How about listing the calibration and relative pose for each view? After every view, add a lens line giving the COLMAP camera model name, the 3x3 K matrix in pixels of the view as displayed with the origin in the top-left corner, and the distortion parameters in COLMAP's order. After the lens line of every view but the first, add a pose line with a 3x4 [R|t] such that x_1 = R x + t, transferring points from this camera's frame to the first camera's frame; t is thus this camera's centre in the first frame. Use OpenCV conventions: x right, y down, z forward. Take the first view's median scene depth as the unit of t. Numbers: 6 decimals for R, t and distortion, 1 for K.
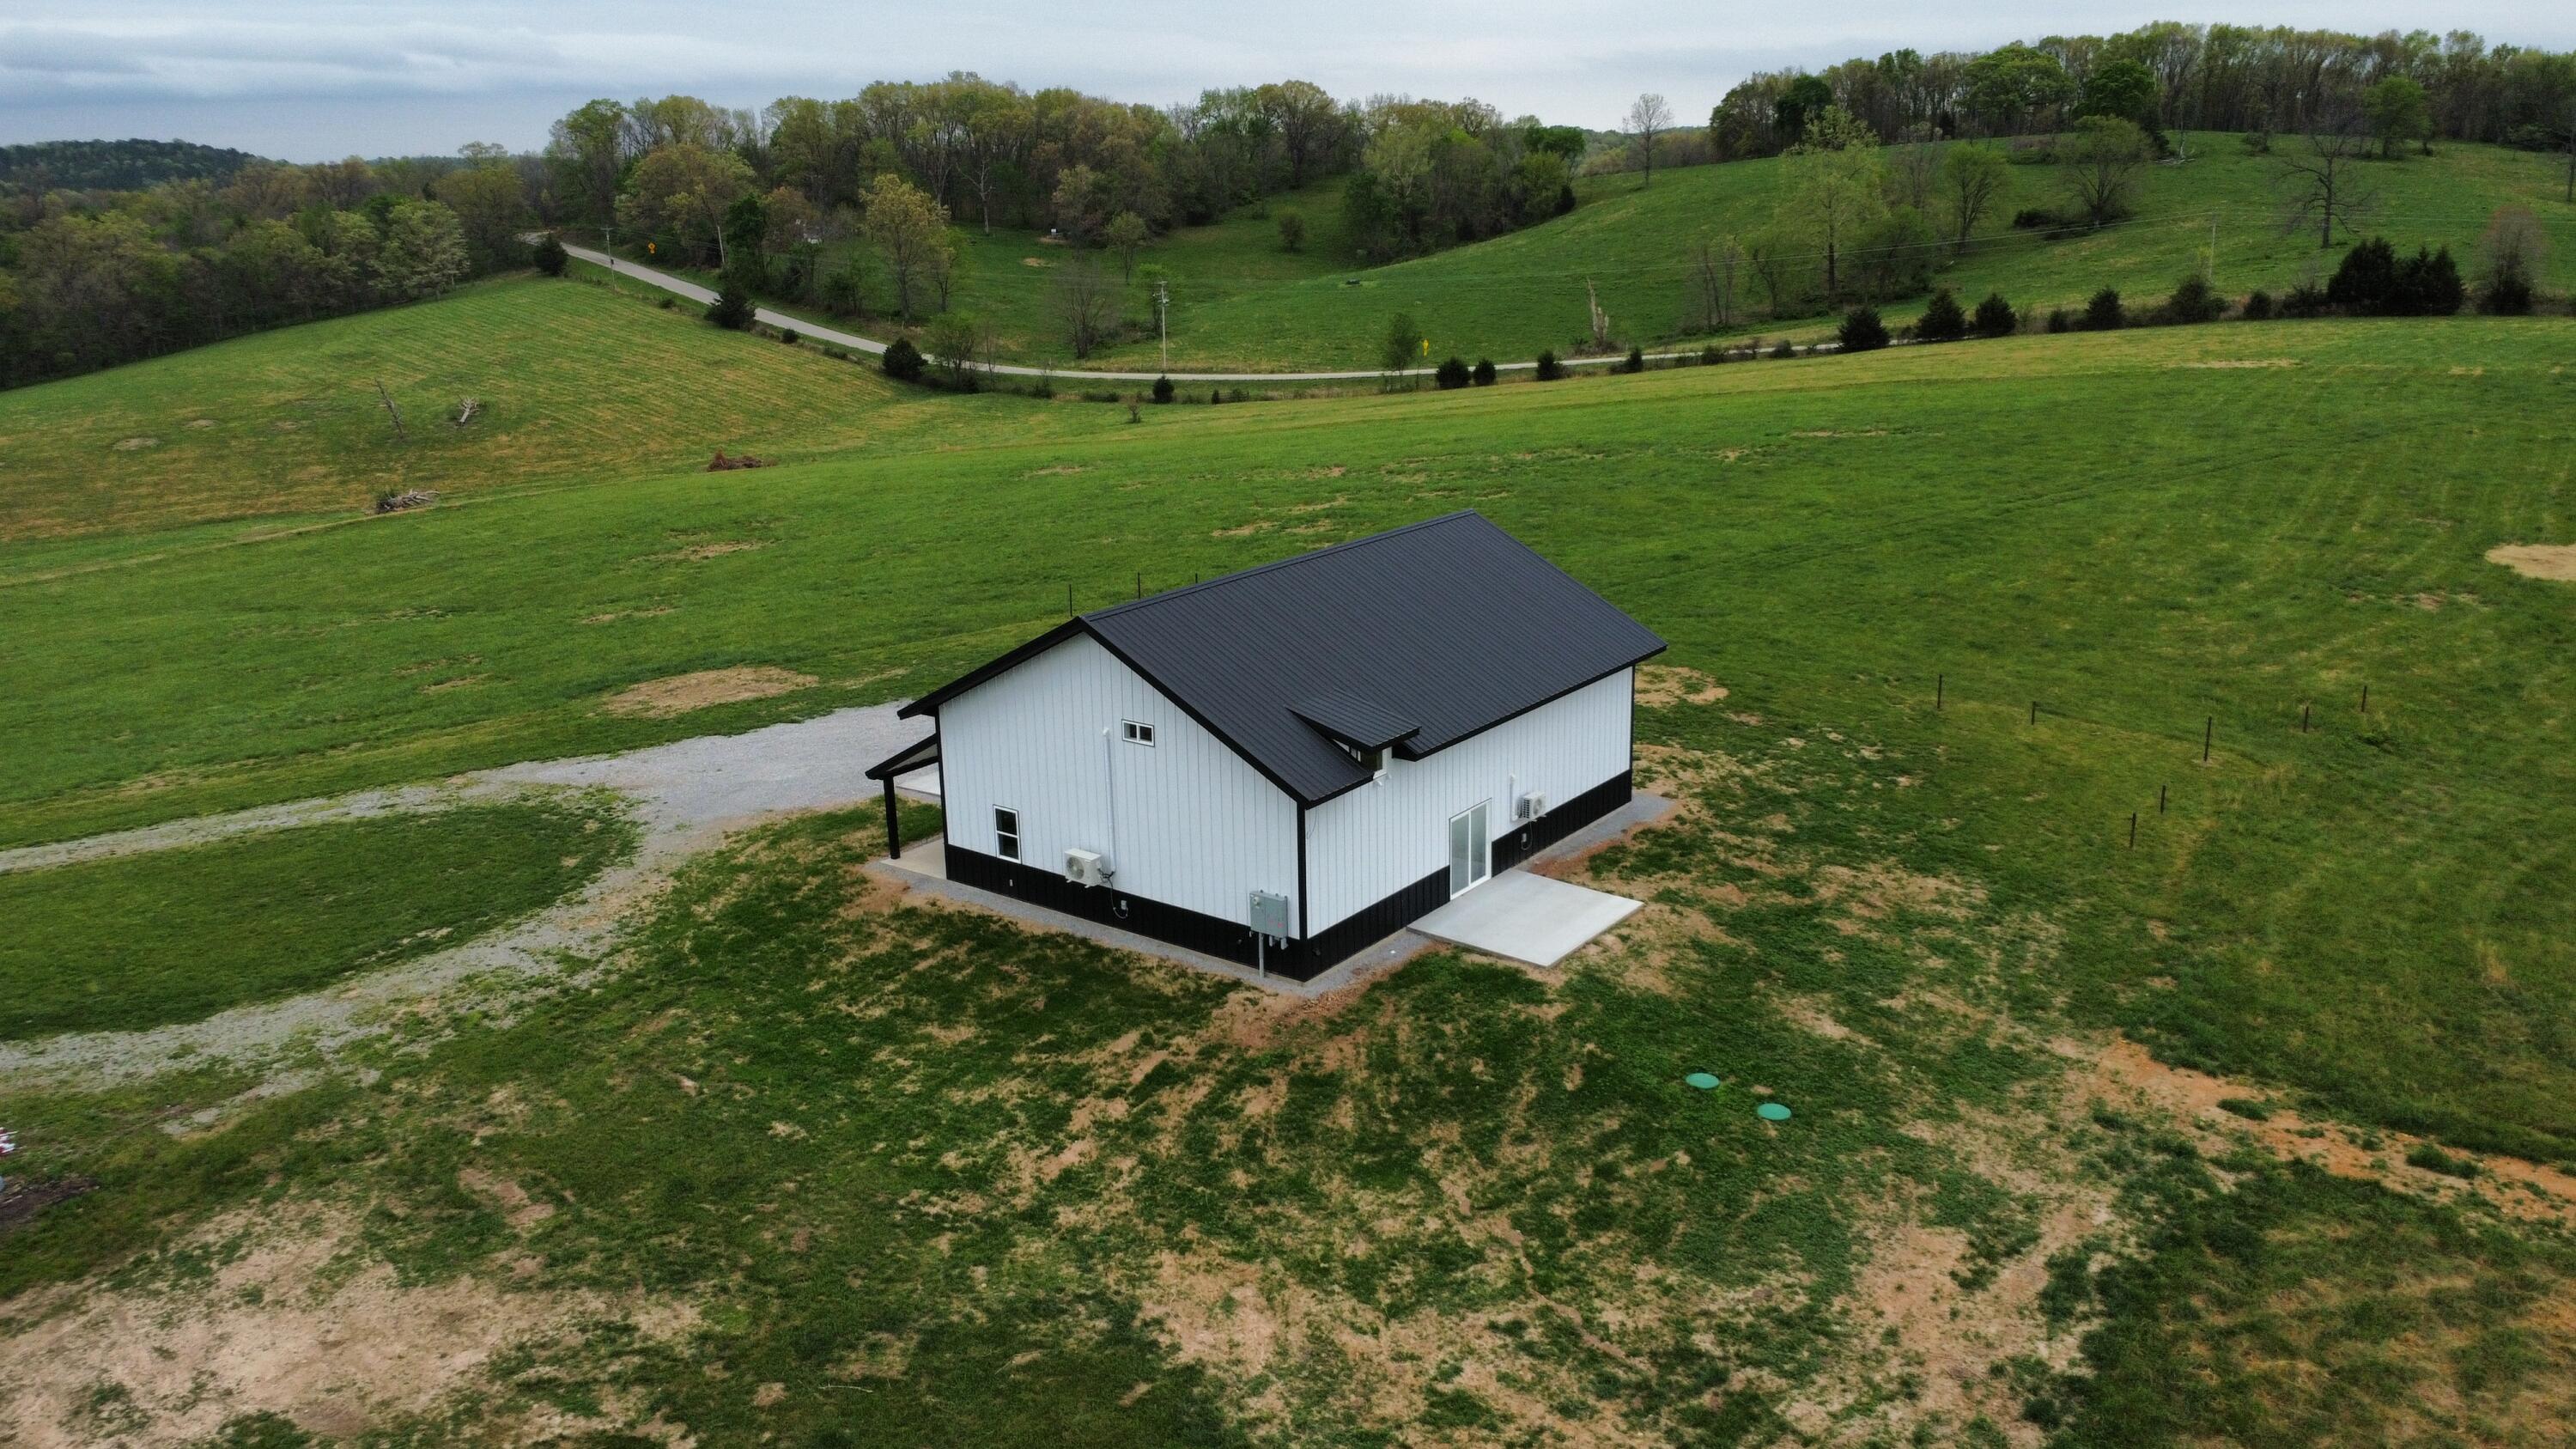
lens RADIAL K [[1939.0, 0, 1291.6], [0, 1939.0, 738.5], [0, 0, 1]] dist [0.004063, -0.005075]
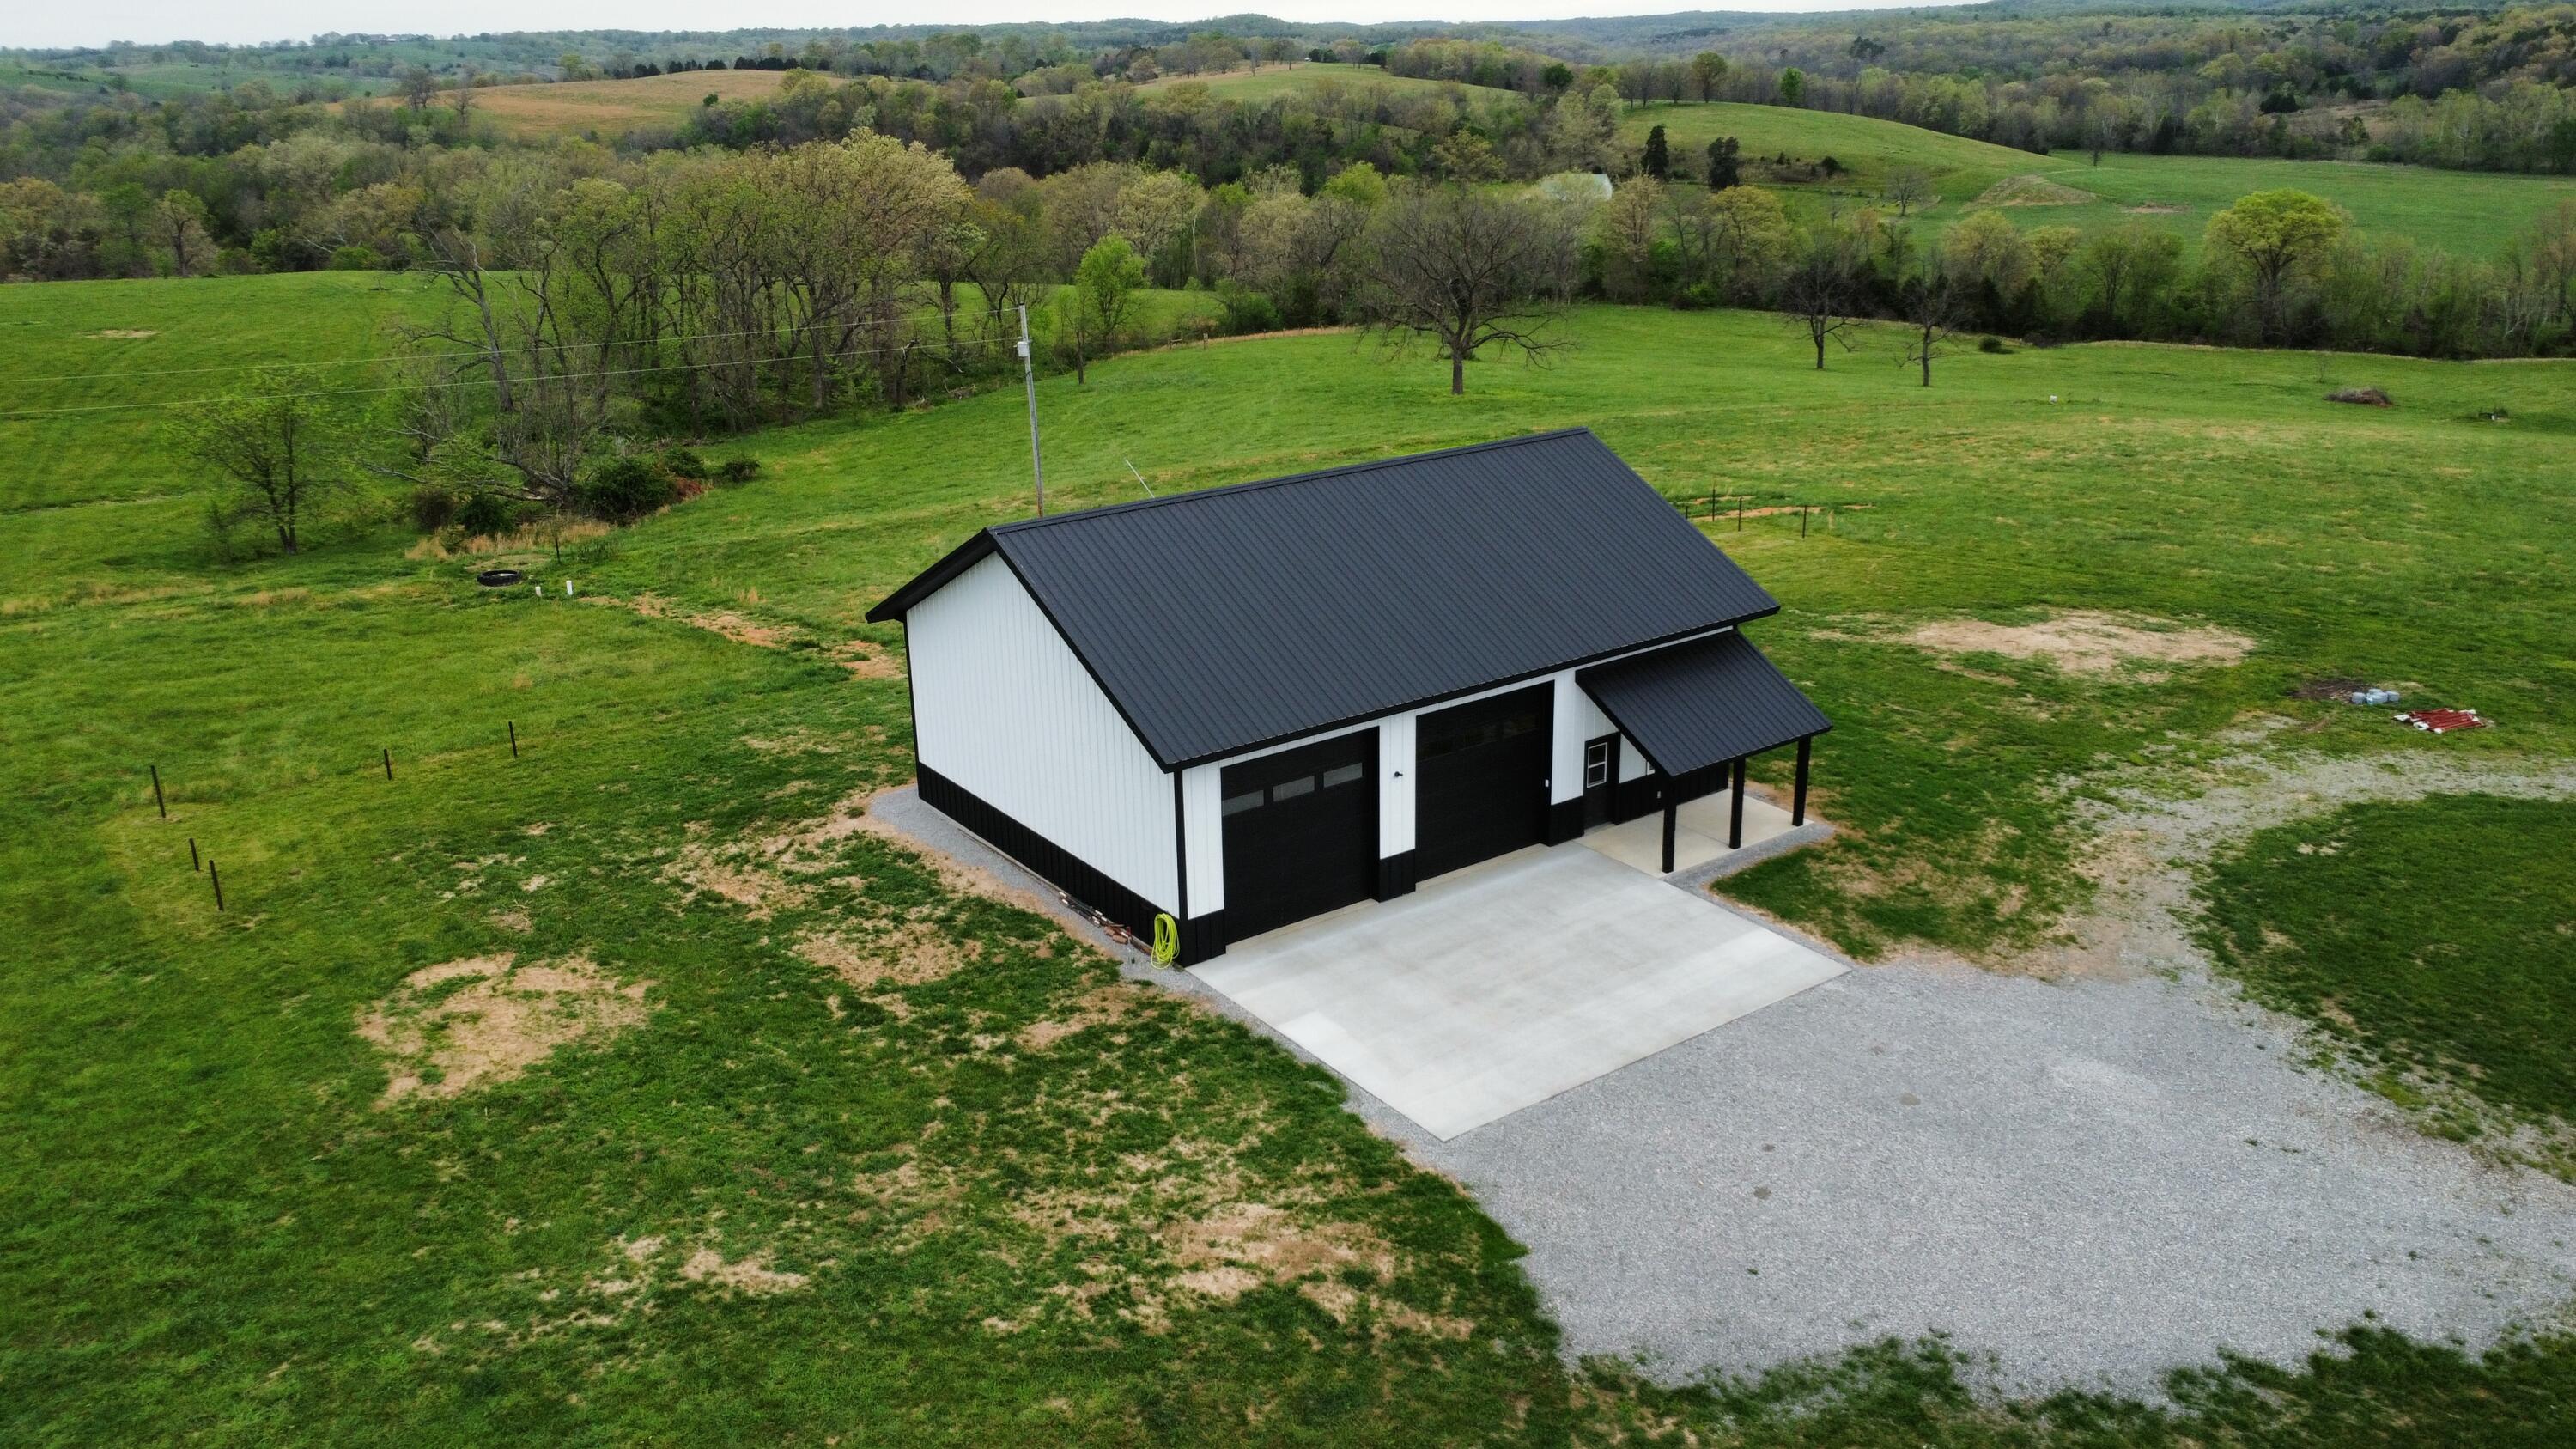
lens RADIAL K [[1939.0, 0, 1281.0], [0, 1939.0, 721.3], [0, 0, 1]] dist [0.004063, -0.005075]
pose [[-0.957104, -0.055308, 0.284417, -0.253897], [0.120007, 0.817788, 0.562868, -0.535381], [-0.263724, 0.572855, -0.776071, 1.891615]]
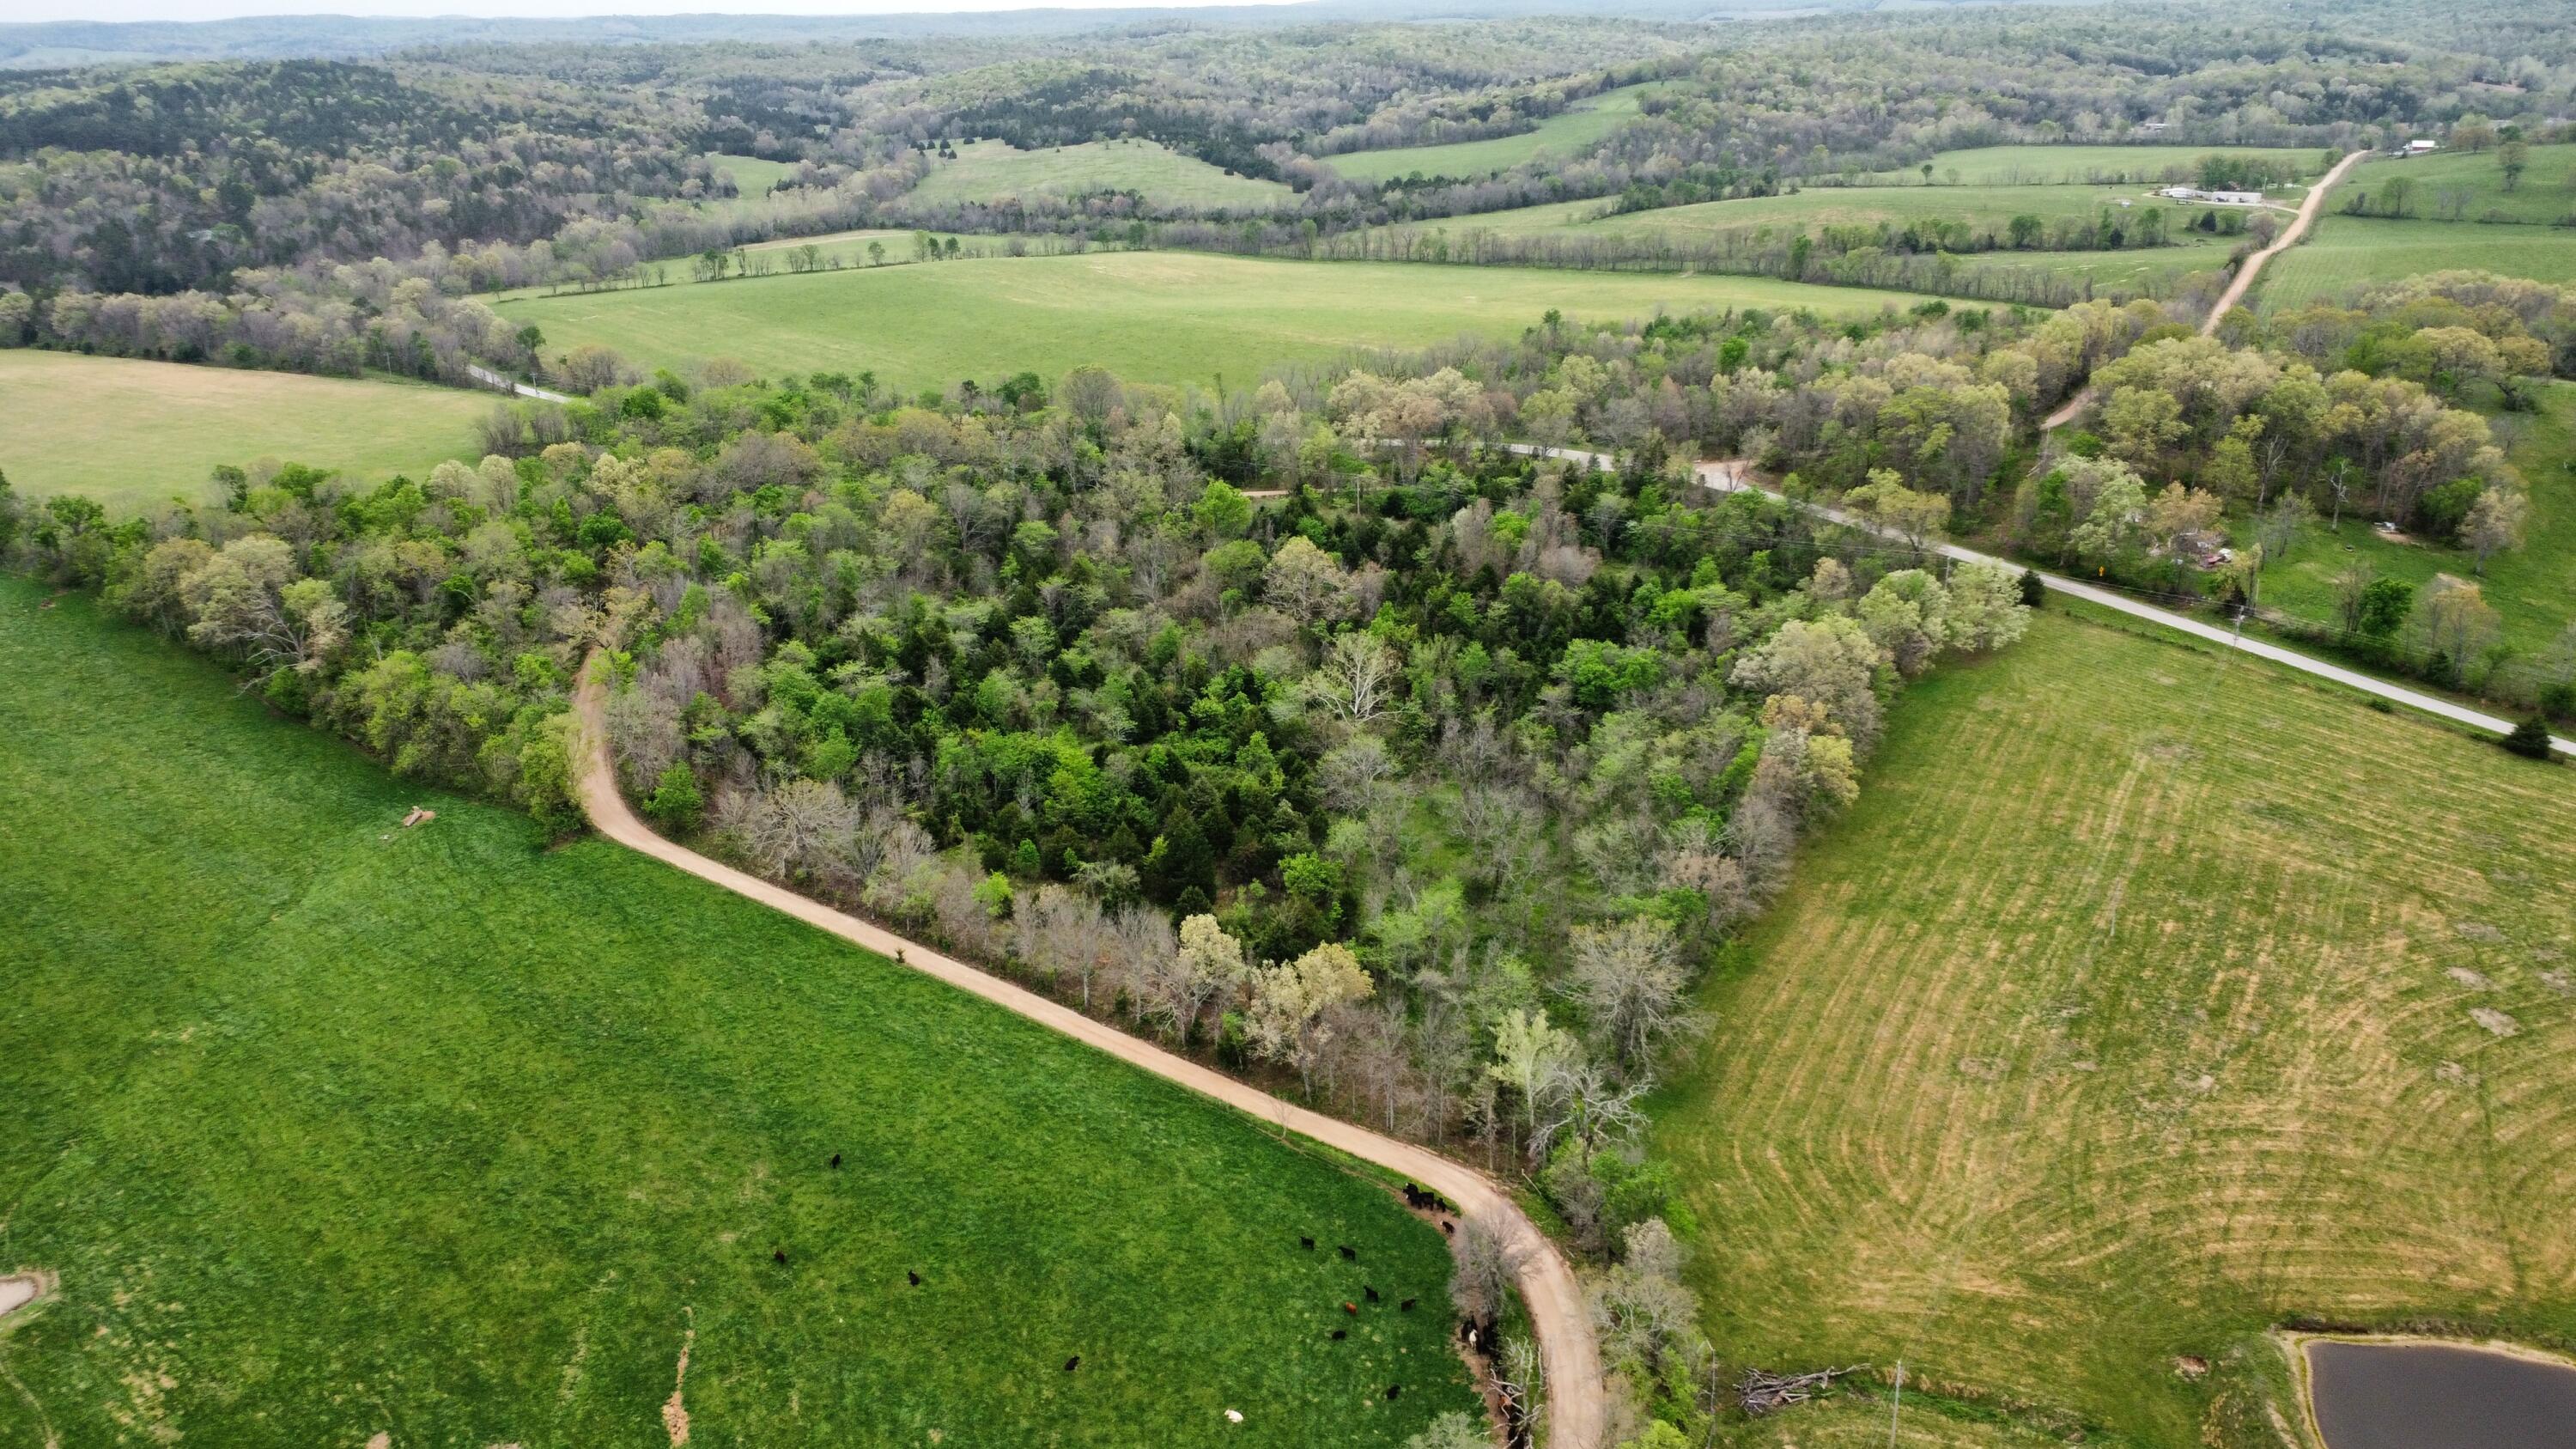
lens RADIAL K [[1939.0, 0, 1285.6], [0, 1939.0, 717.7], [0, 0, 1]] dist [0.004063, -0.005075]
pose [[0.998211, -0.014830, 0.057914, -6.812921], [0.010763, 0.997494, 0.069921, -2.072938], [-0.058806, -0.069173, 0.995870, -0.166786]]
